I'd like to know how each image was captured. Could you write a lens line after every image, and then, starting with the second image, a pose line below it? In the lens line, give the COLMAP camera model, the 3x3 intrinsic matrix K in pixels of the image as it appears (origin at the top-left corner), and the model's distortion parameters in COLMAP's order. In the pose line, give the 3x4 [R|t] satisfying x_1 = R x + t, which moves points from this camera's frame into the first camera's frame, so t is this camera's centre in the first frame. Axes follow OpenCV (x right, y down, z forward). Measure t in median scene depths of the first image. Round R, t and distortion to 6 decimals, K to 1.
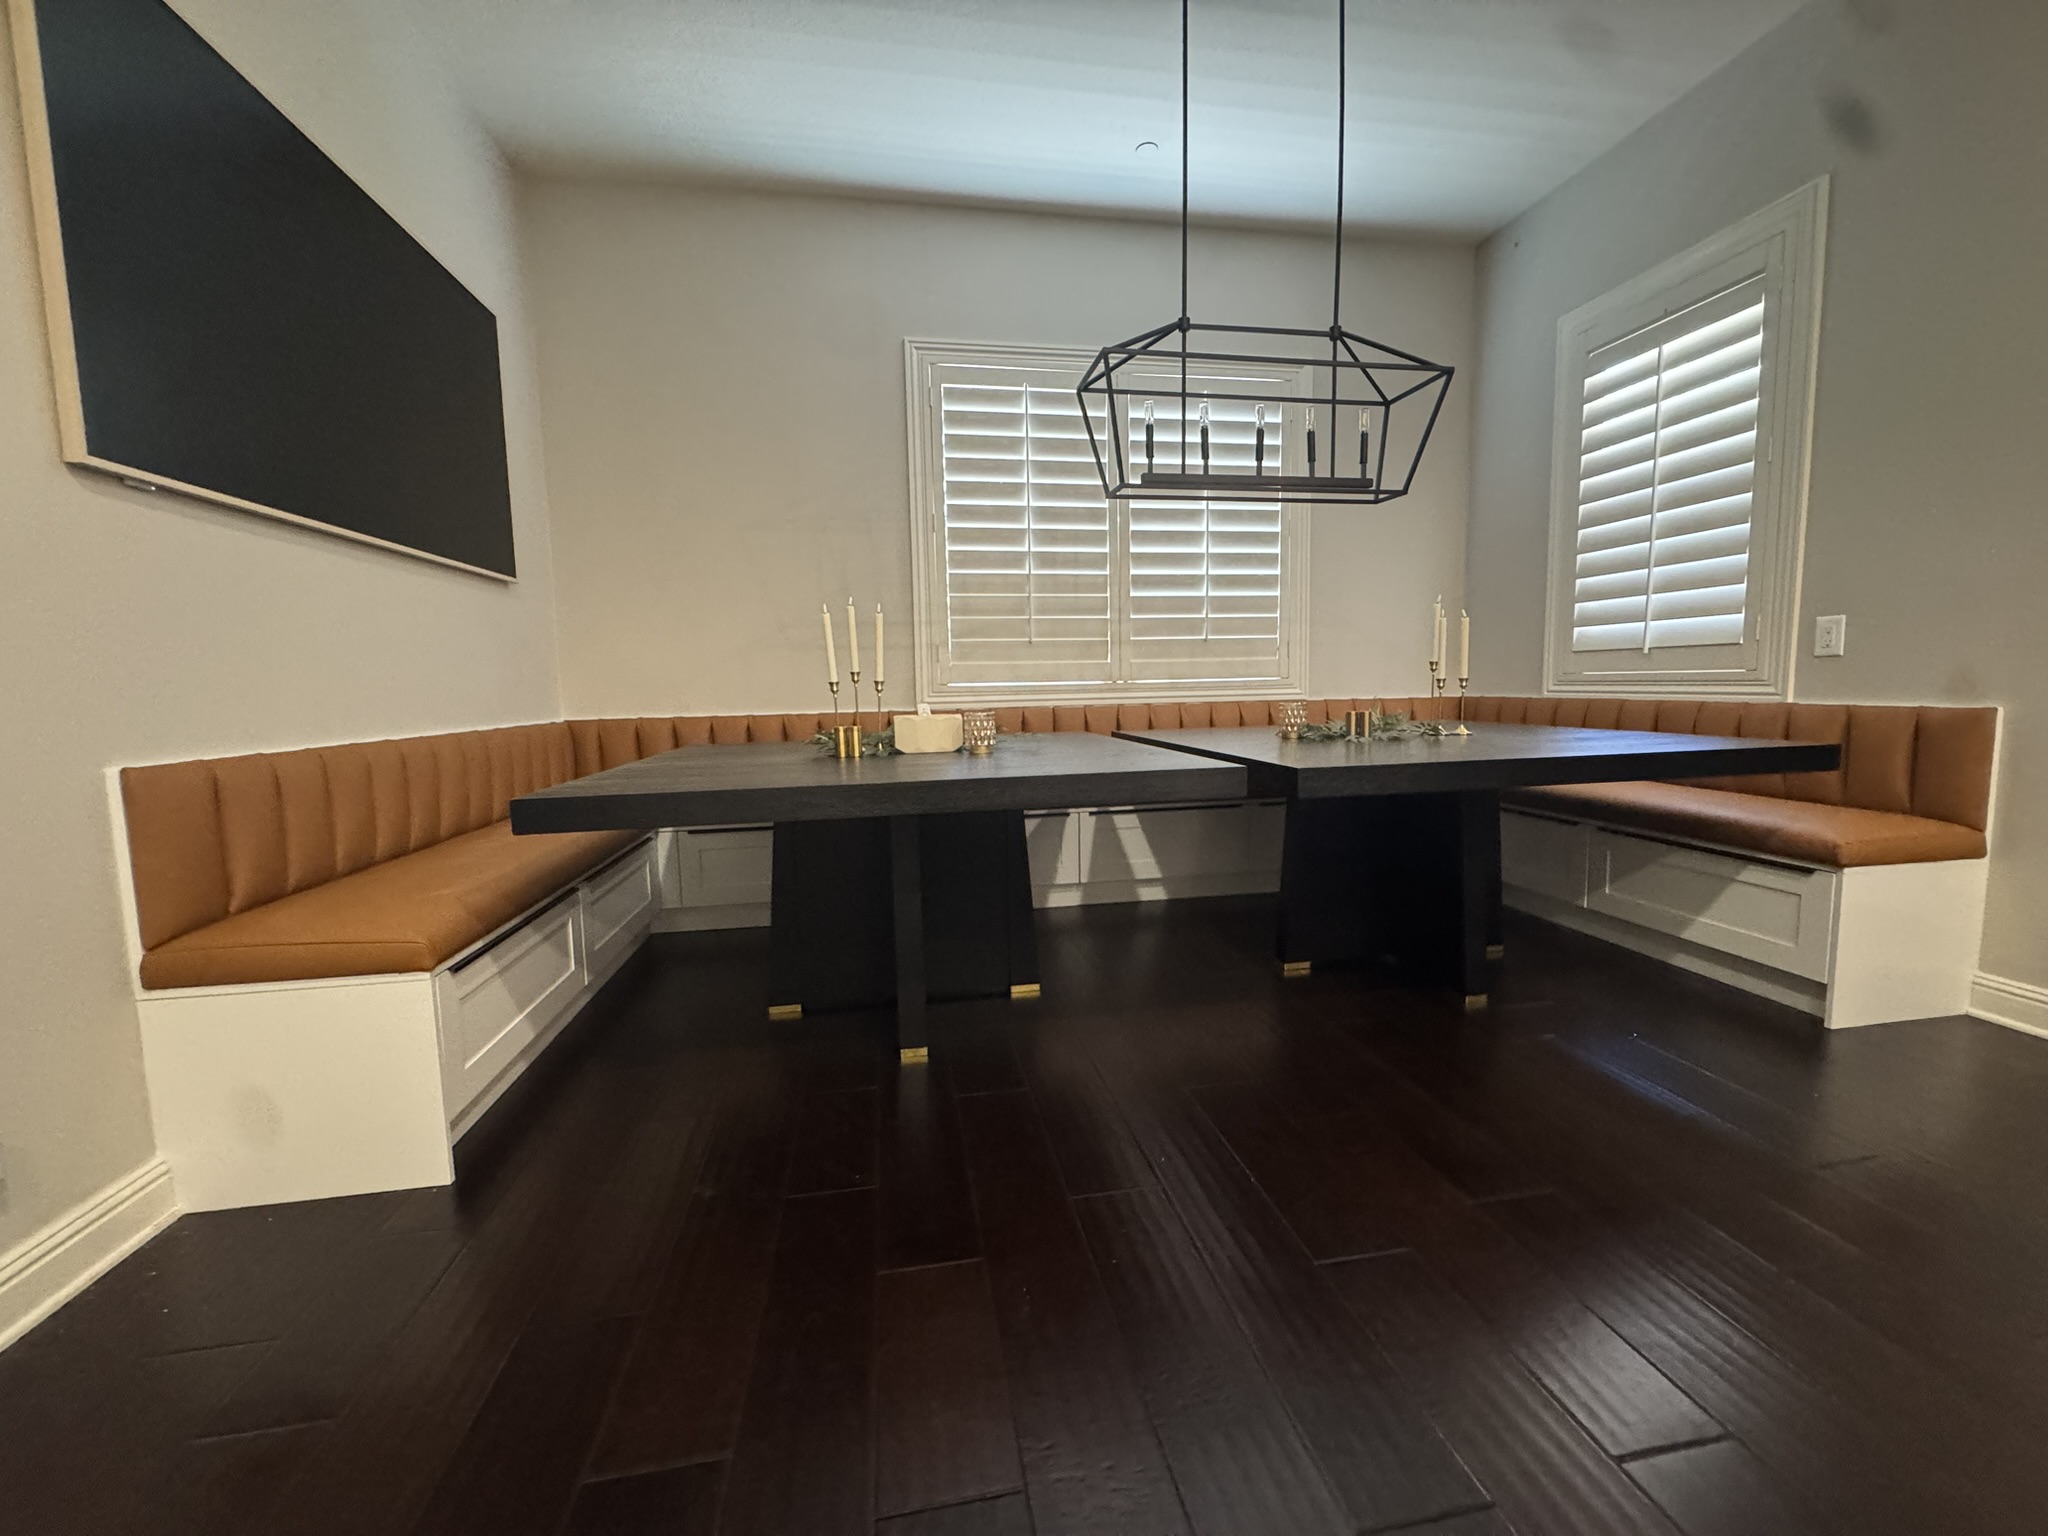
lens RADIAL K [[814.2, 0, 1024.3], [0, 814.2, 763.3], [0, 0, 1]] dist [-0.001719, 0.000061]
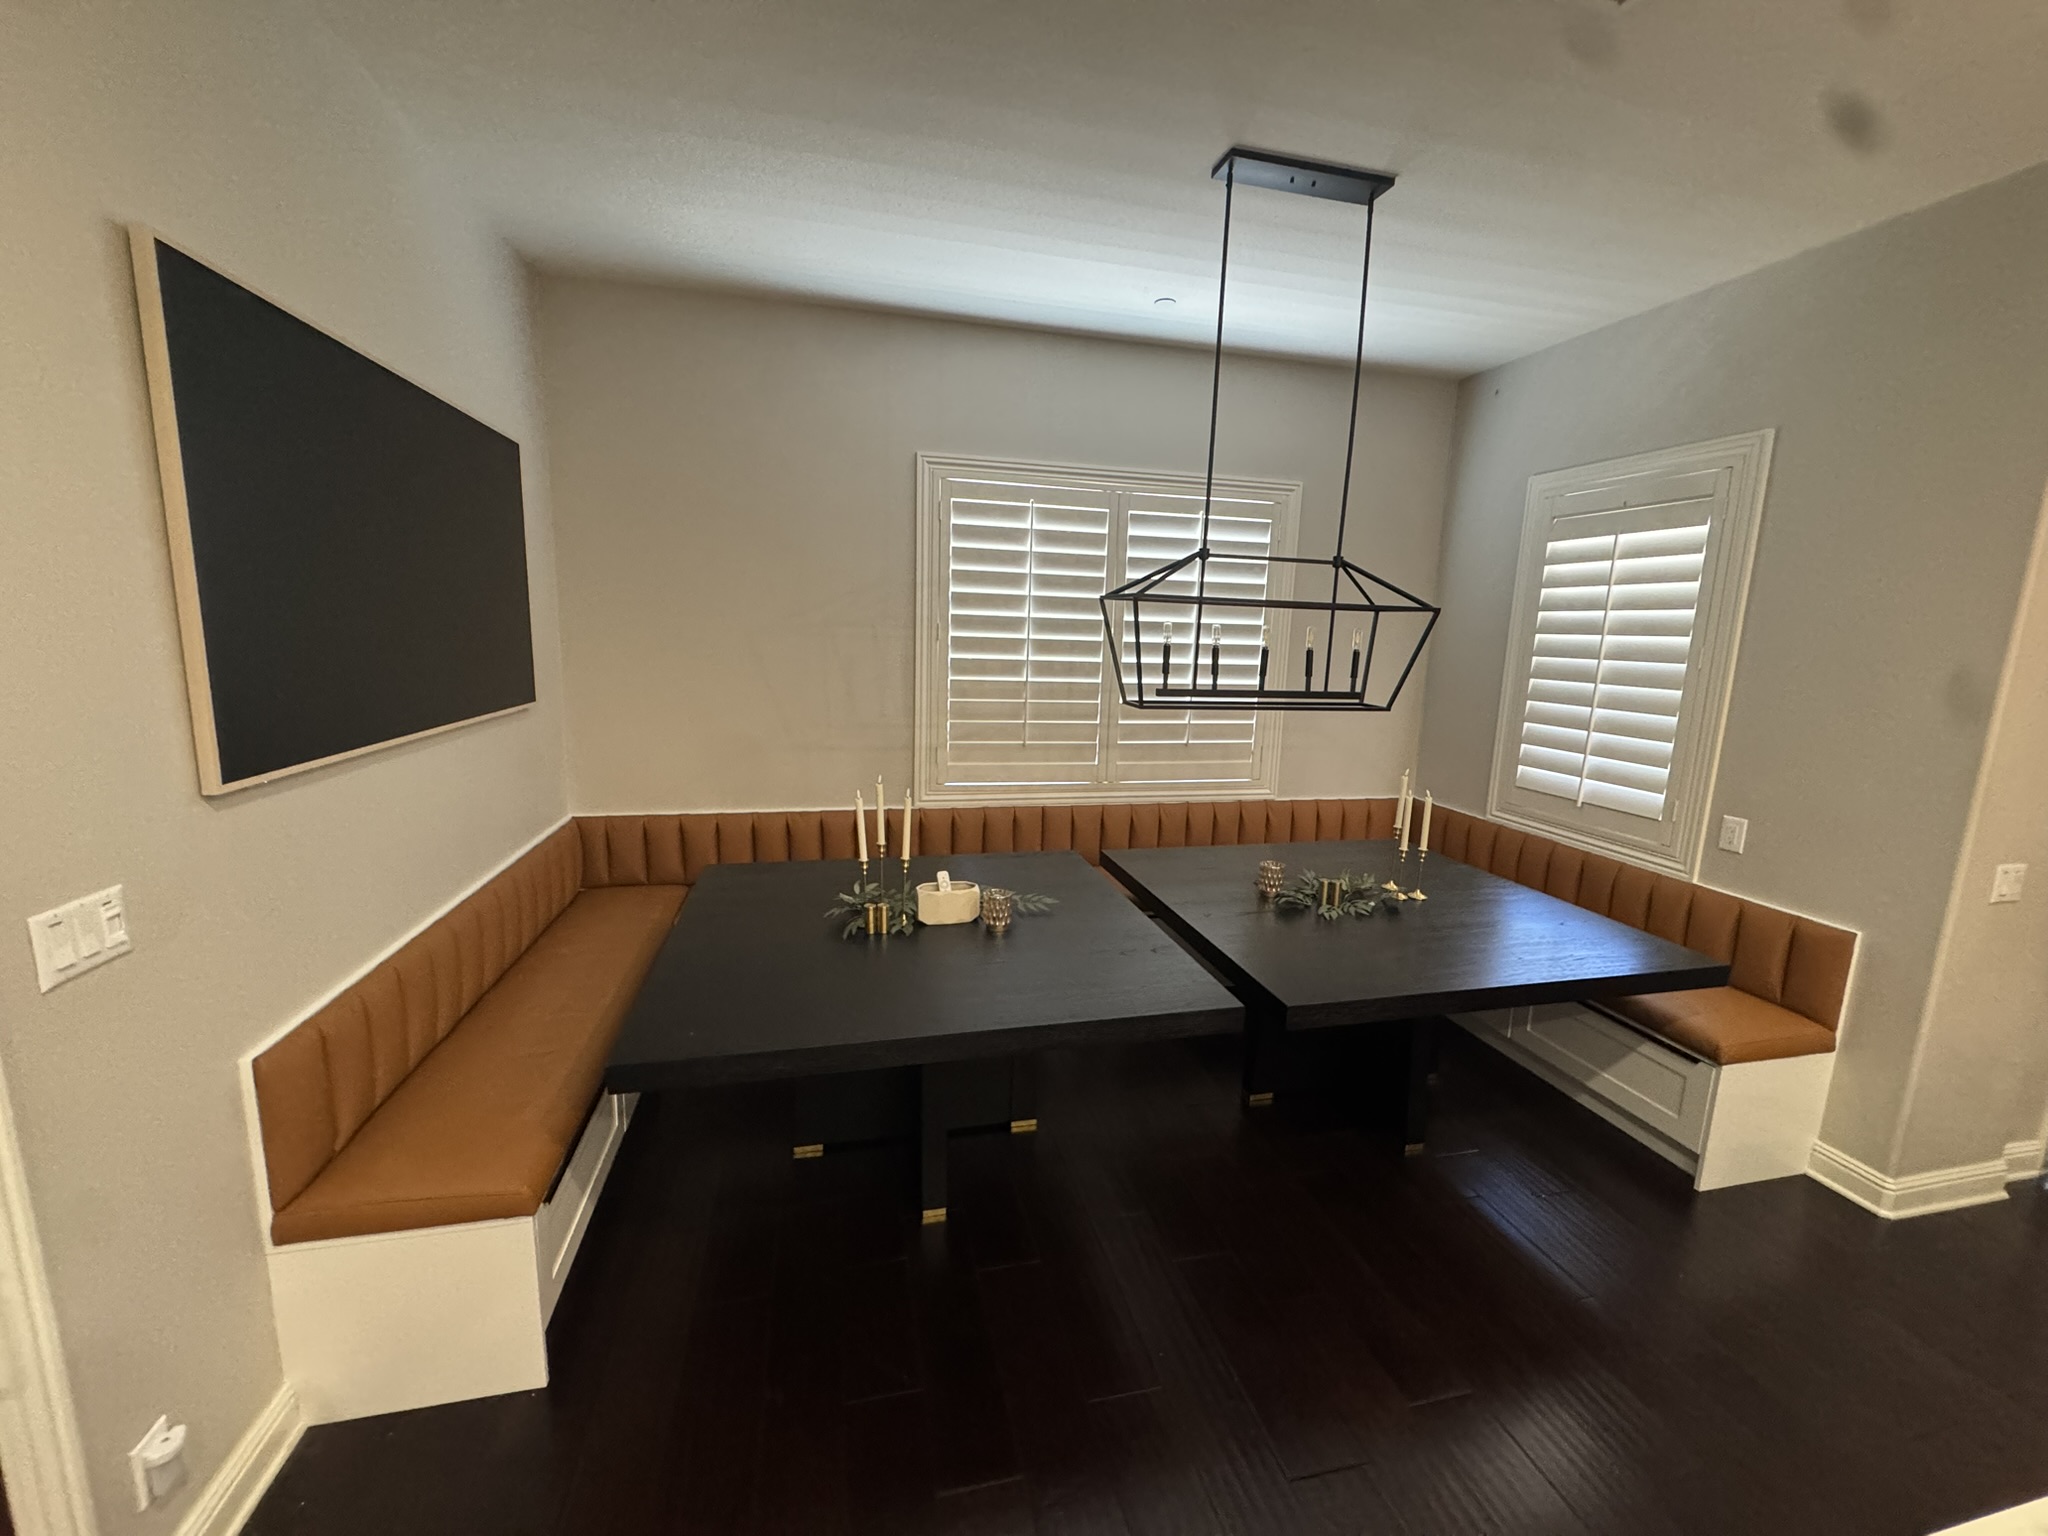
lens RADIAL K [[814.2, 0, 1024.3], [0, 814.2, 763.3], [0, 0, 1]] dist [-0.001719, 0.000061]
pose [[0.996807, 0.040082, 0.069059, -0.095717], [-0.044701, 0.996772, 0.066690, -0.291781], [-0.066163, -0.069564, 0.995381, -0.075271]]
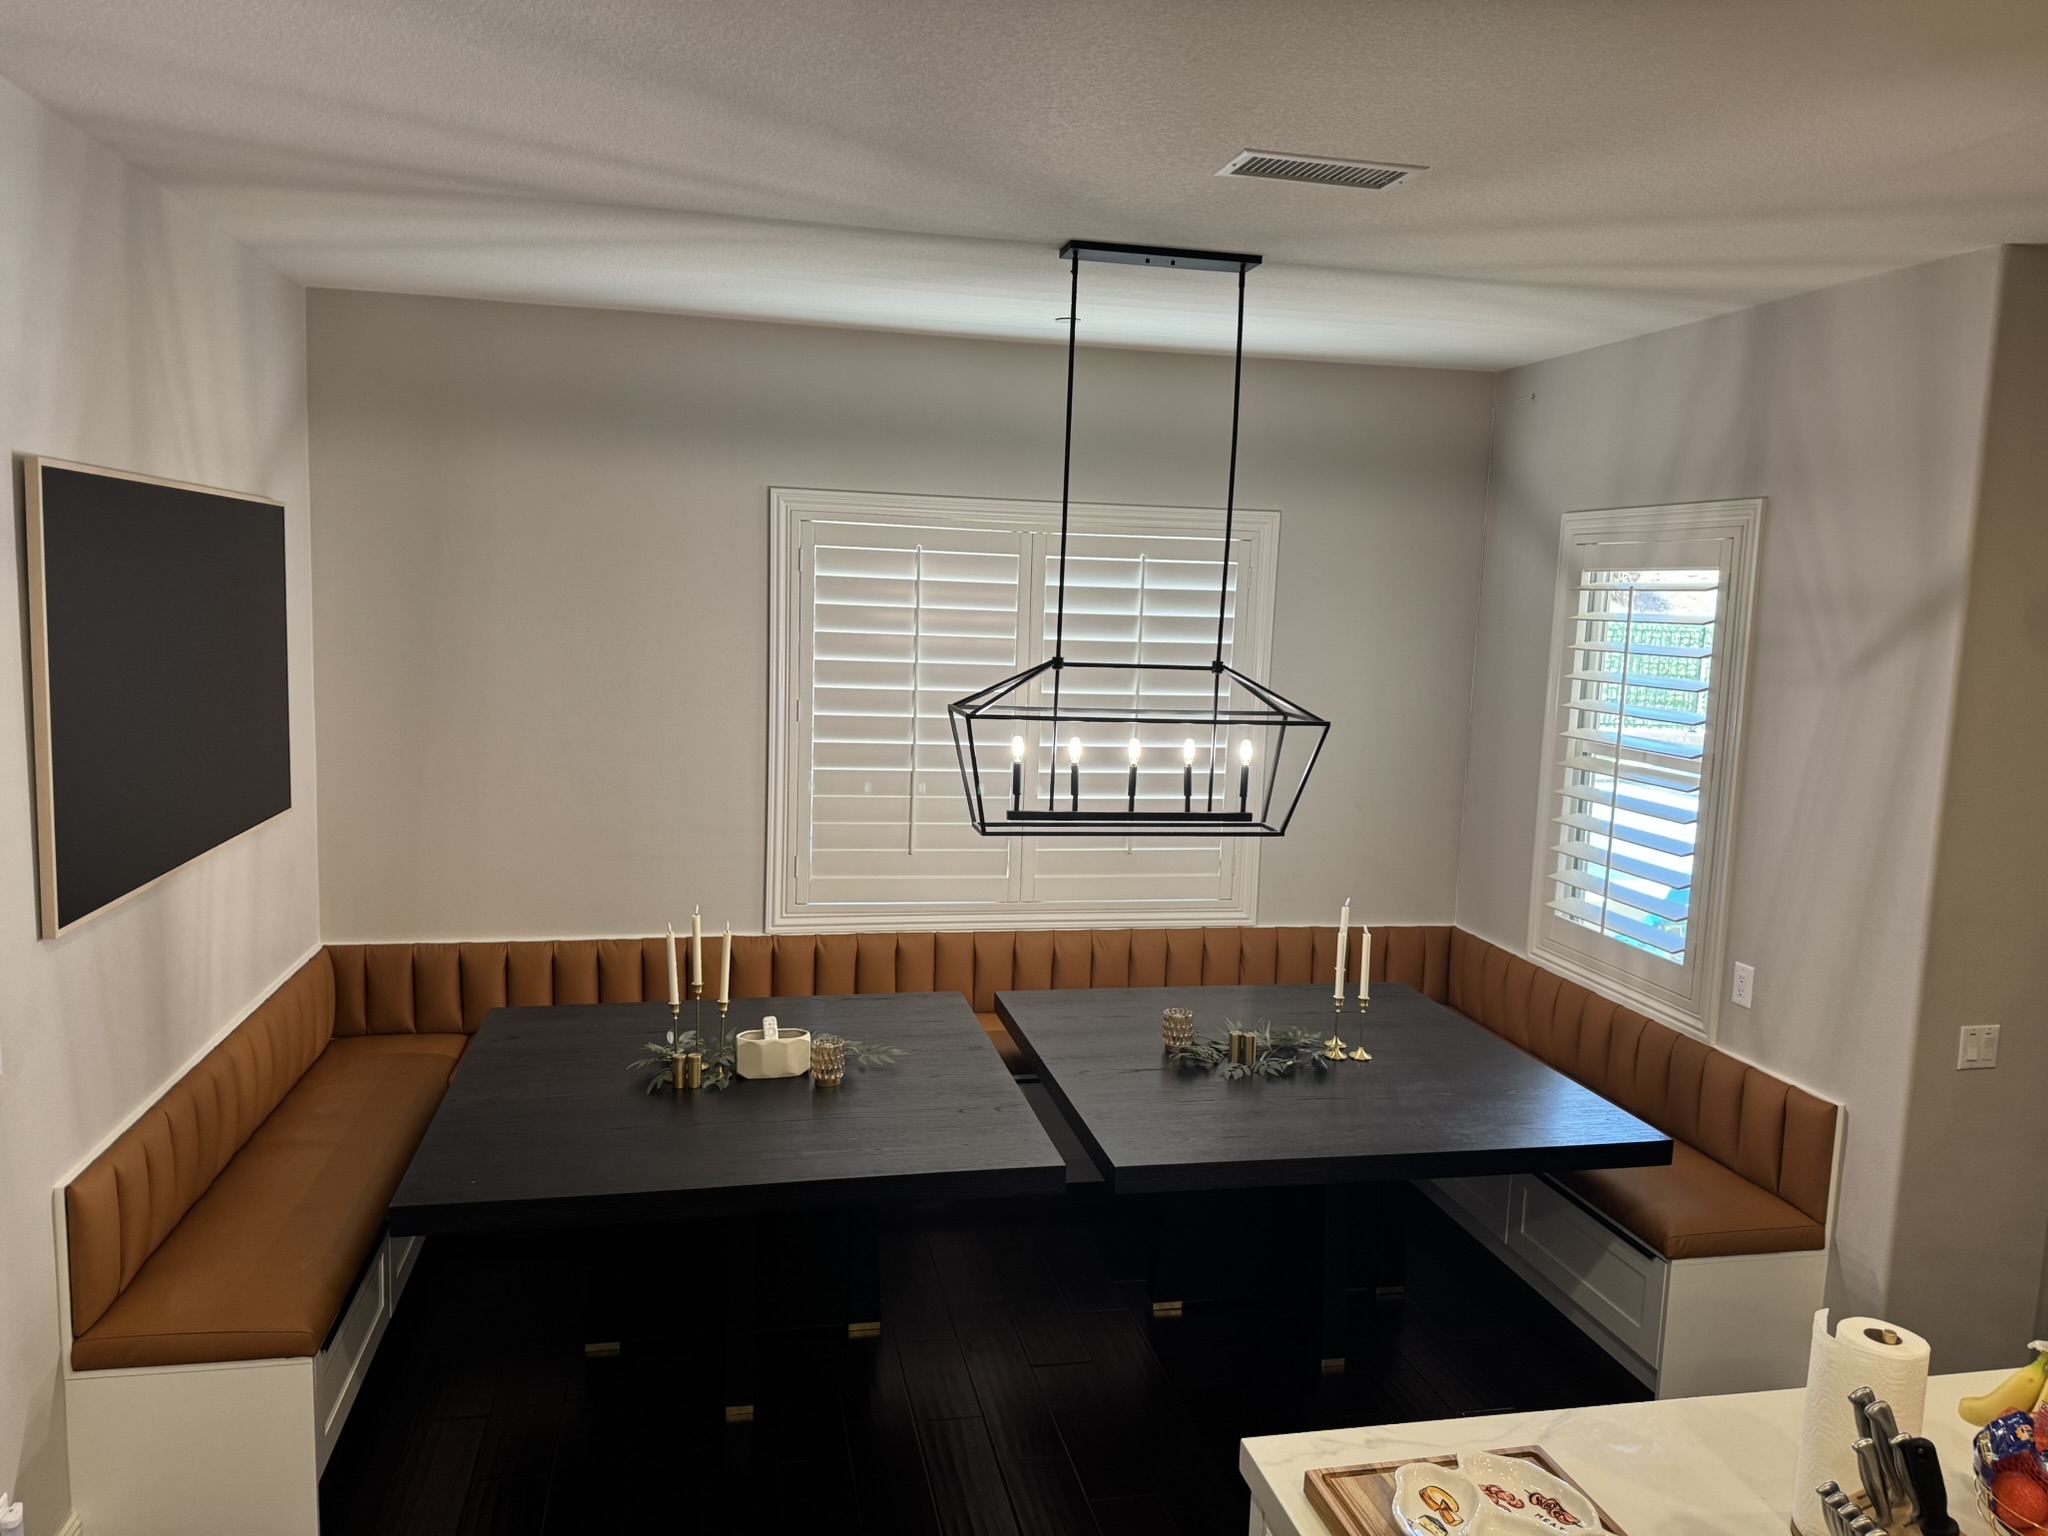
lens RADIAL K [[1447.6, 0, 1019.5], [0, 1447.6, 764.2], [0, 0, 1]] dist [0.103415, -0.129173]
pose [[0.997861, 0.050091, 0.042002, 0.075855], [-0.051023, 0.998468, 0.021422, -0.408744], [-0.040864, -0.023519, 0.998888, -0.662971]]
